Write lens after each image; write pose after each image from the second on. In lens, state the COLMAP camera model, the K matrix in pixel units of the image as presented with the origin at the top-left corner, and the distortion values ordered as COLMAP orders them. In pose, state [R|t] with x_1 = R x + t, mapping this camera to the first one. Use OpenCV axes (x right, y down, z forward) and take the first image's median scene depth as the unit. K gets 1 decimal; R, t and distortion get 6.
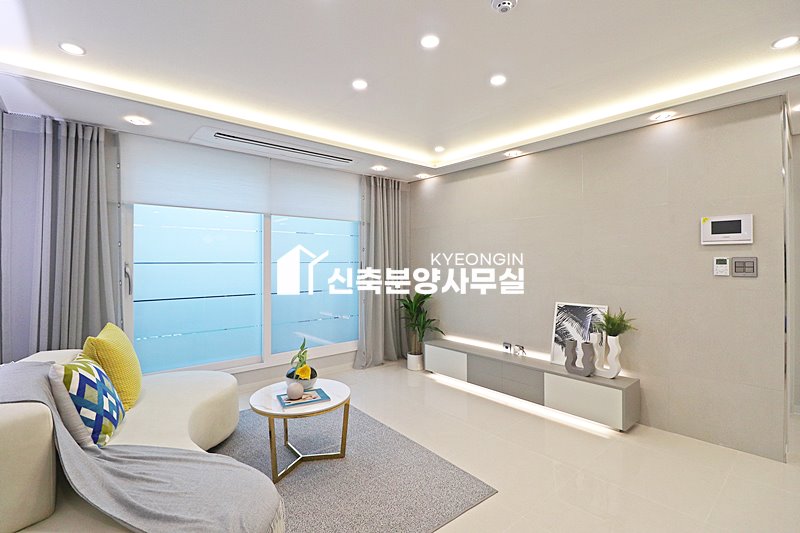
lens RADIAL K [[375.3, 0, 399.5], [0, 375.3, 263.7], [0, 0, 1]] dist [-0.005158, -0.006797]
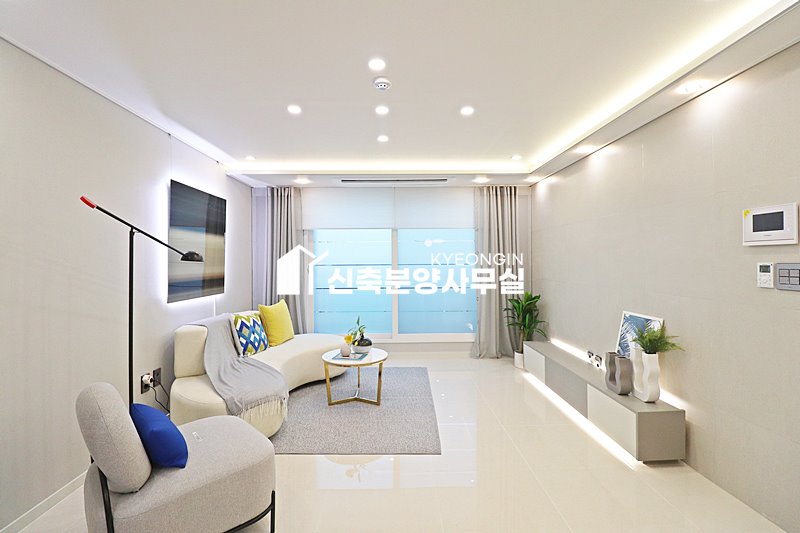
lens RADIAL K [[375.3, 0, 399.9], [0, 375.3, 266.8], [0, 0, 1]] dist [-0.005158, -0.006797]
pose [[0.770486, 0.007375, -0.637414, 0.676625], [0.000970, 0.999918, 0.012742, -0.016961], [0.637456, -0.010436, 0.770416, -0.023443]]
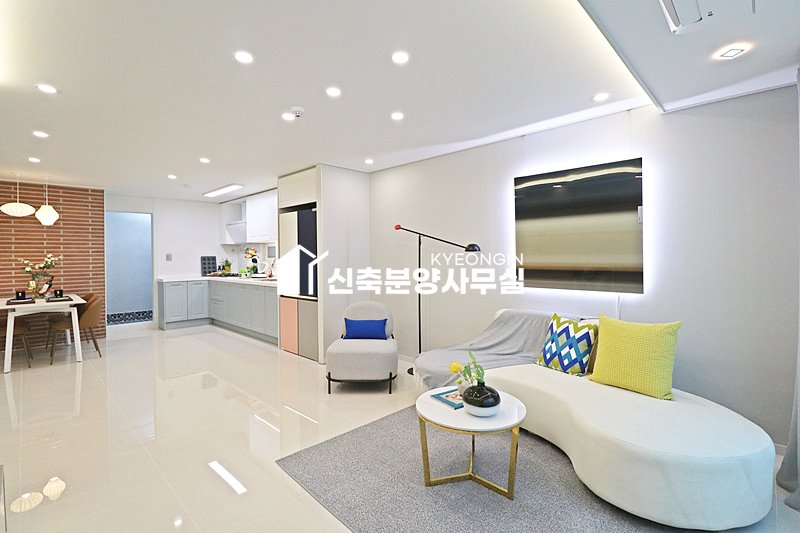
lens RADIAL K [[375.3, 0, 397.8], [0, 375.3, 259.8], [0, 0, 1]] dist [-0.005158, -0.006797]
pose [[-0.994701, 0.016061, -0.101547, -0.036270], [0.015226, 0.999844, 0.008995, -0.008906], [0.101676, 0.007402, -0.994790, 1.536947]]
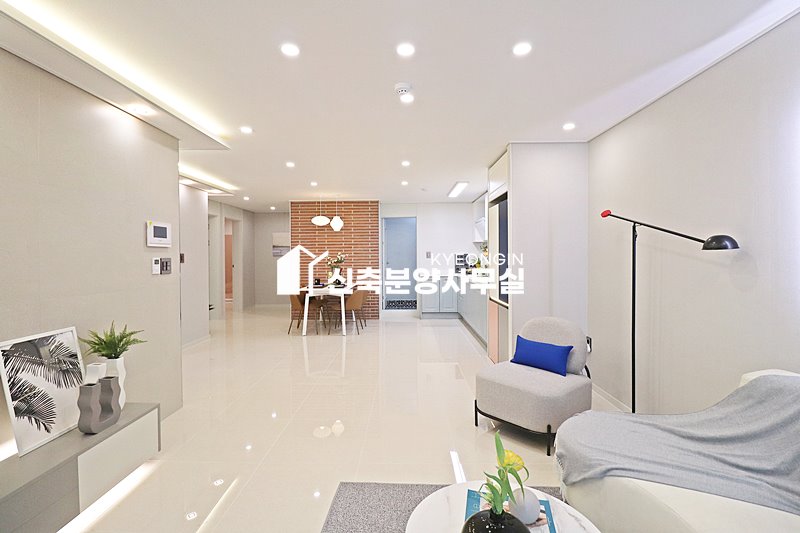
lens RADIAL K [[375.3, 0, 400.1], [0, 375.3, 256.3], [0, 0, 1]] dist [-0.005158, -0.006797]
pose [[-0.762219, 0.007249, 0.647279, -0.390310], [0.008207, 0.999965, -0.001534, -0.013215], [-0.647268, 0.004143, -0.762251, 1.211688]]
